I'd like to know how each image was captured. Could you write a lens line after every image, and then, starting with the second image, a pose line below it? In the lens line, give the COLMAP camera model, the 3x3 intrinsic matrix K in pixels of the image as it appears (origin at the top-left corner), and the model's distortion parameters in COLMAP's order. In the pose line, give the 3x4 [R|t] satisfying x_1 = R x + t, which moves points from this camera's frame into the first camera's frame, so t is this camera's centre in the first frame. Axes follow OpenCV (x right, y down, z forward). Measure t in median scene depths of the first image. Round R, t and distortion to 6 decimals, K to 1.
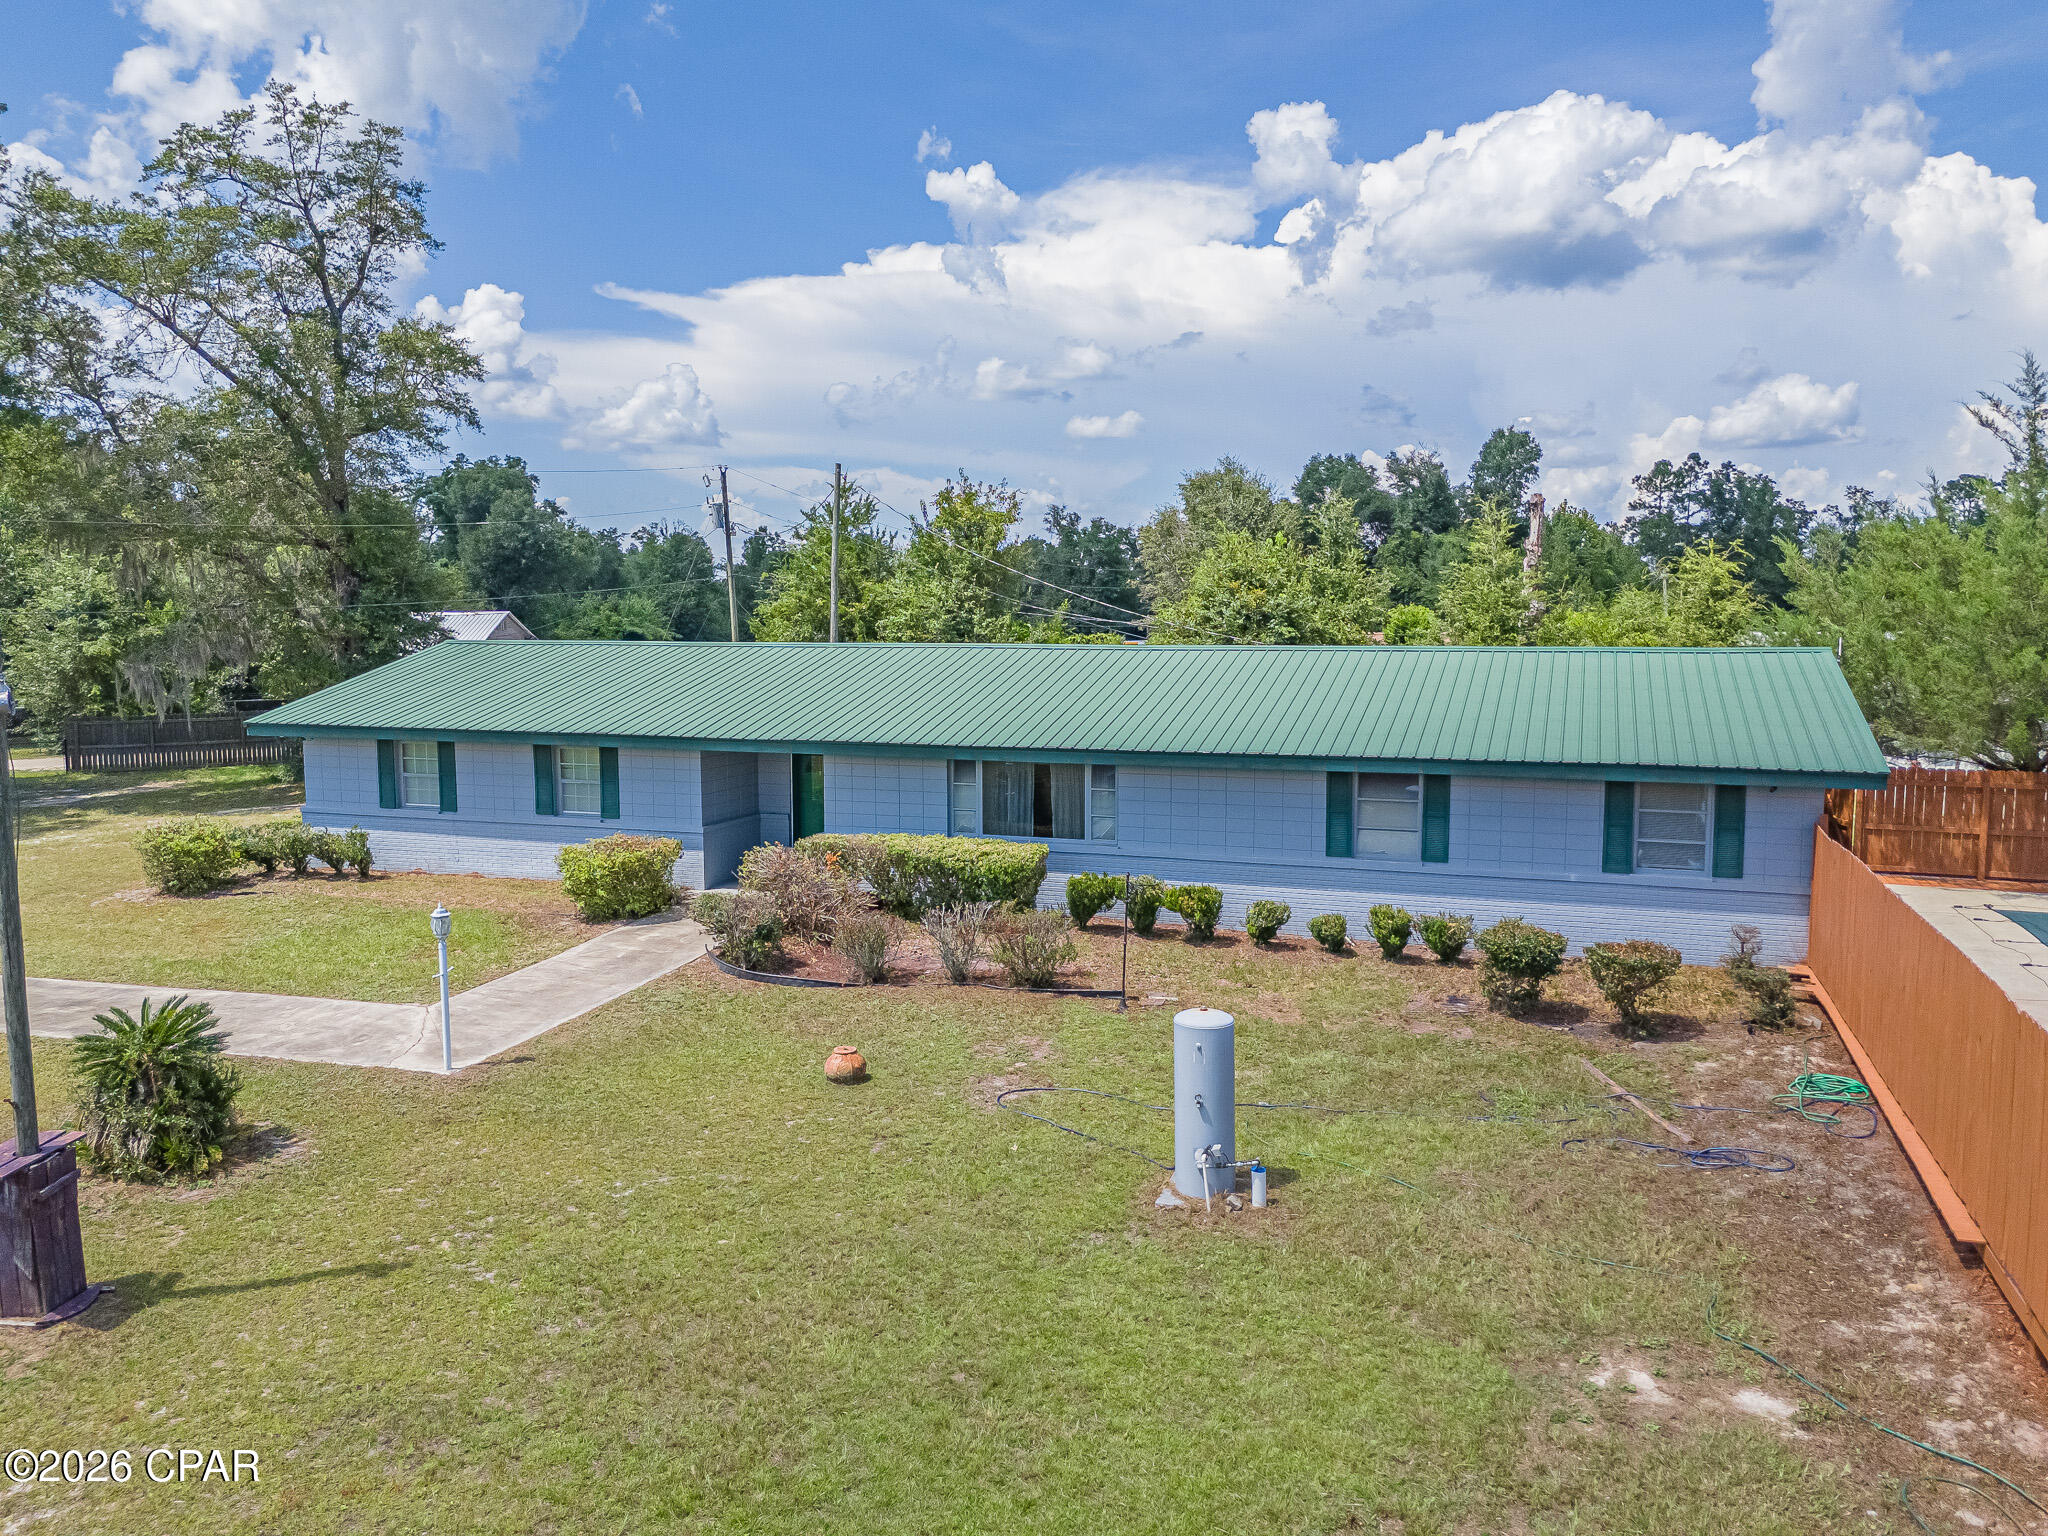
lens RADIAL K [[1554.0, 0, 1024.0], [0, 1554.0, 768.0], [0, 0, 1]] dist [0.068329, -0.066062]
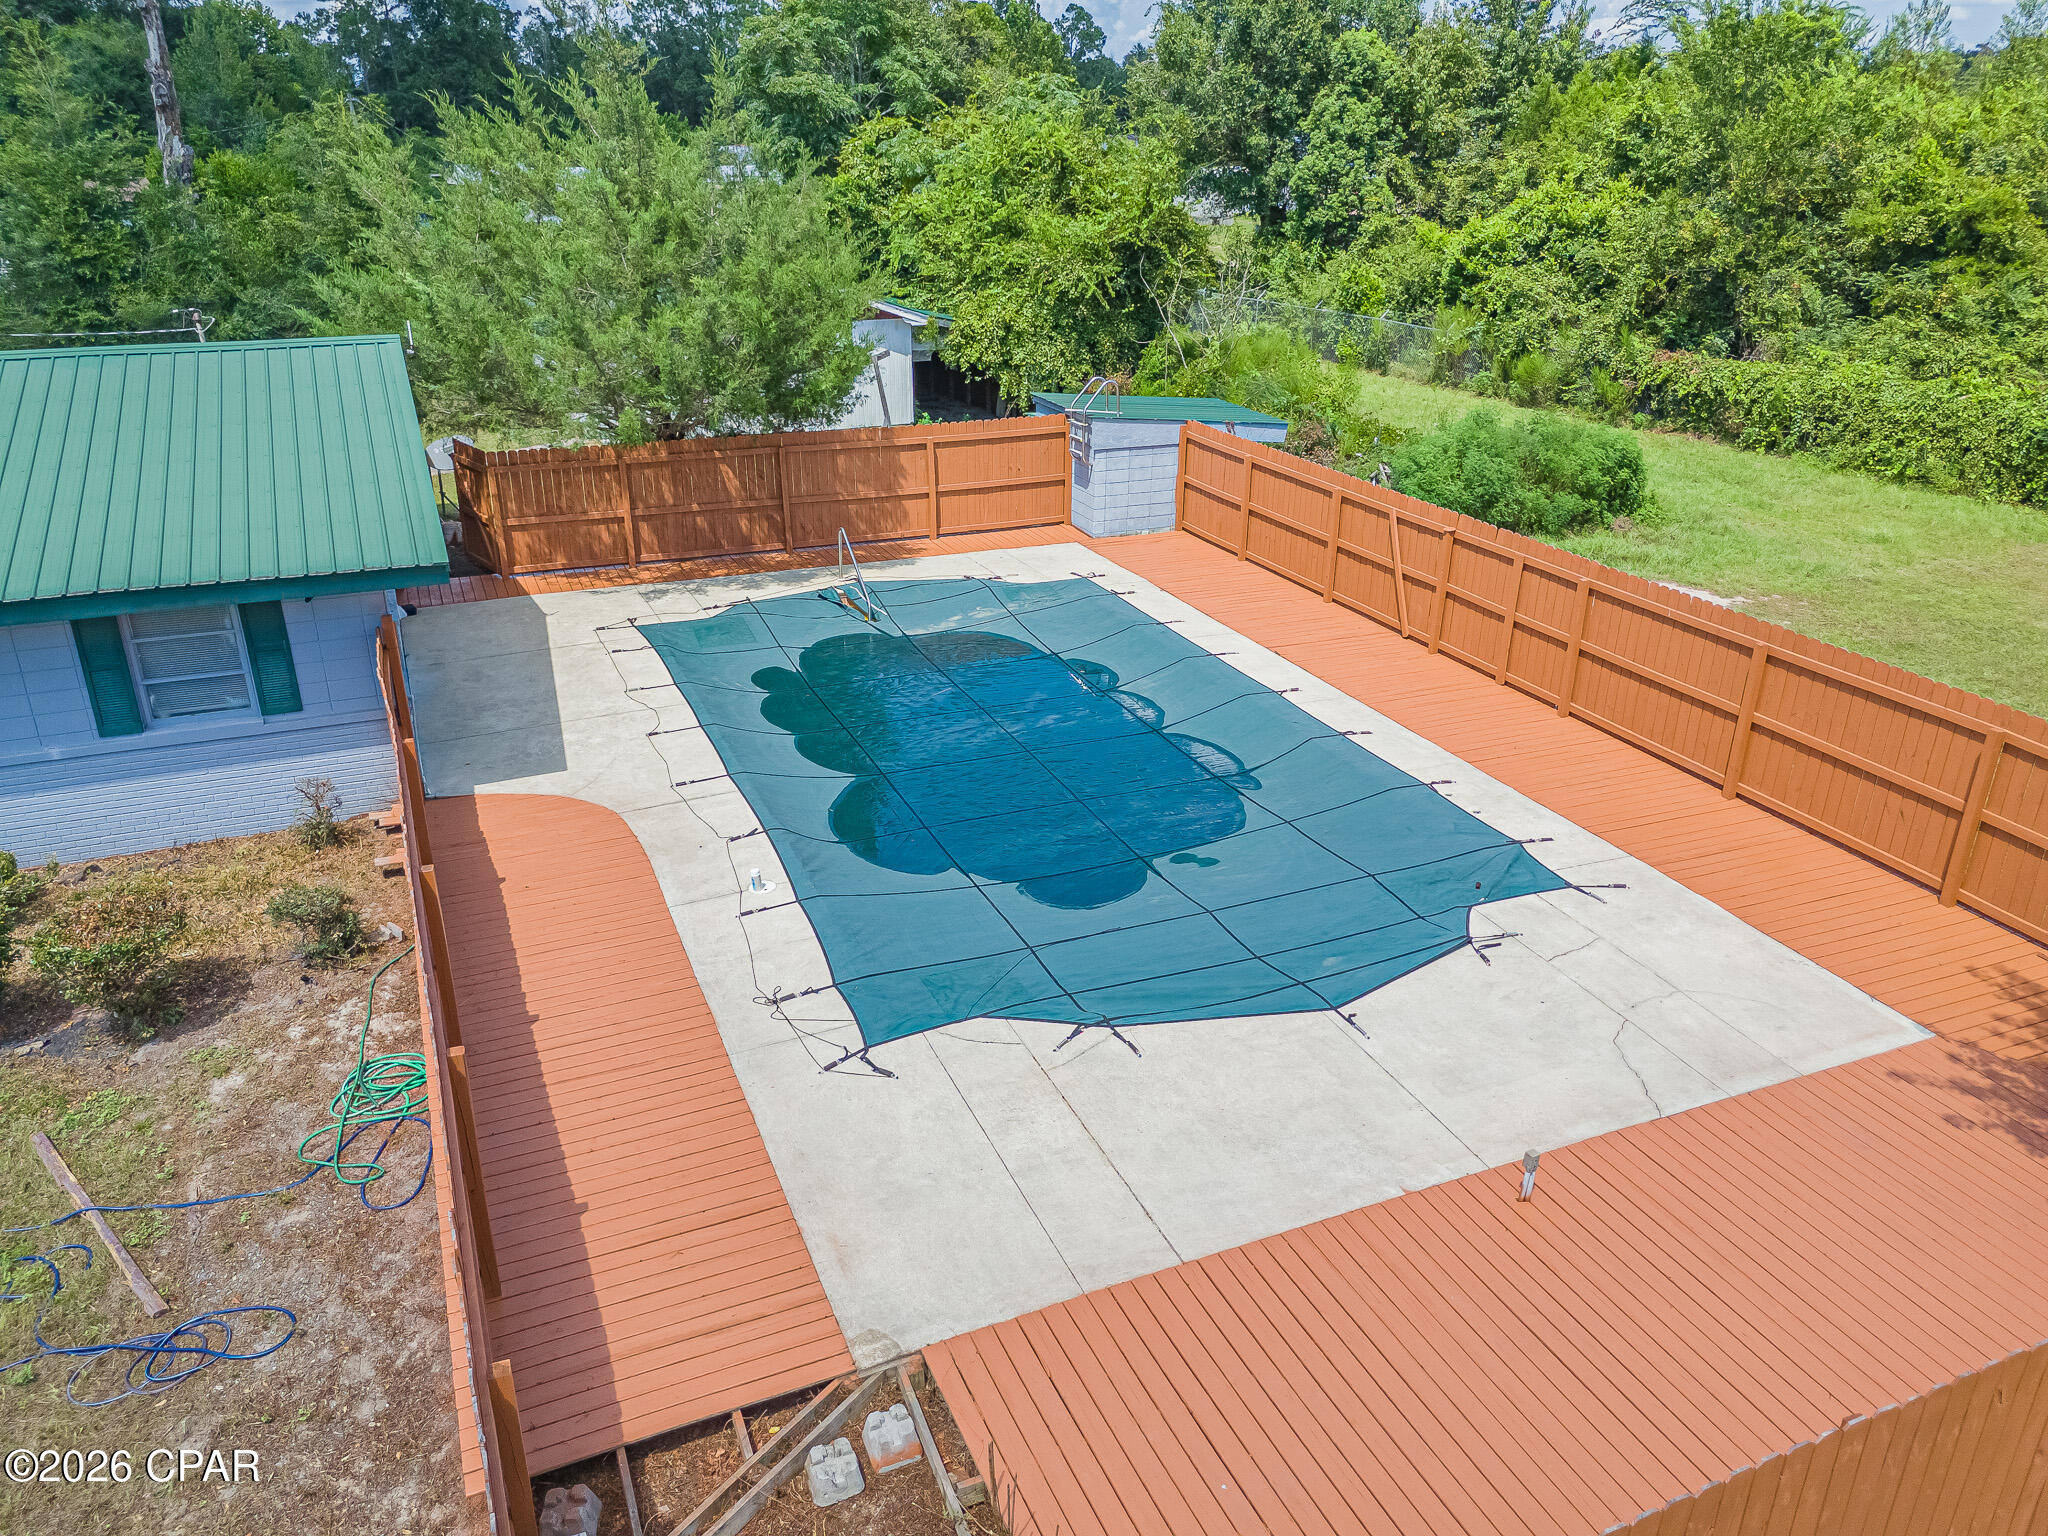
lens RADIAL K [[1508.7, 0, 1022.9], [0, 1508.7, 823.6], [0, 0, 1]] dist [0.025238, -0.011108]
pose [[0.743073, -0.276017, 0.609637, 0.195522], [0.055533, 0.933270, 0.354857, -0.089452], [-0.666902, -0.229829, 0.708816, 0.187152]]
